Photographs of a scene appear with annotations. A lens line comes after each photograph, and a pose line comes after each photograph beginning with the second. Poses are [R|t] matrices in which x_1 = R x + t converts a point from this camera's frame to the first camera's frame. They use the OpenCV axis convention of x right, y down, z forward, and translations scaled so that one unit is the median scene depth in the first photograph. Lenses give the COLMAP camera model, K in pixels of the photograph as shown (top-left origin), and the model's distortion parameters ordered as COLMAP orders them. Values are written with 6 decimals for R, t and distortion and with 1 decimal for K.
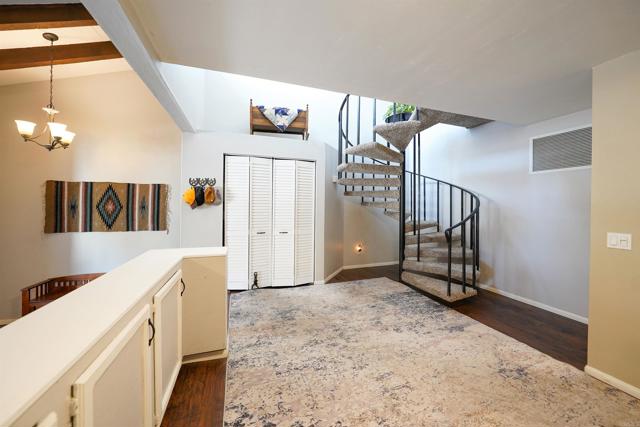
lens RADIAL K [[224.2, 0, 304.8], [0, 224.2, 207.8], [0, 0, 1]] dist [-0.000004, 0.000005]
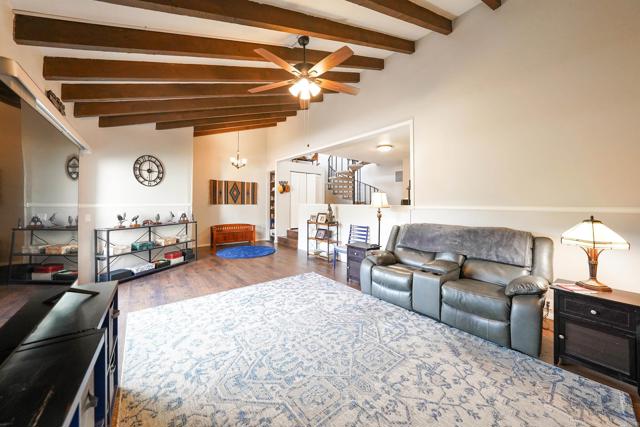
lens RADIAL K [[227.7, 0, 322.0], [0, 227.7, 207.7], [0, 0, 1]] dist [-0.000711, -0.000027]
pose [[0.923123, -0.012527, 0.384300, -0.932426], [0.006432, 0.999832, 0.017141, 0.104764], [-0.384450, -0.013352, 0.923049, -1.298123]]
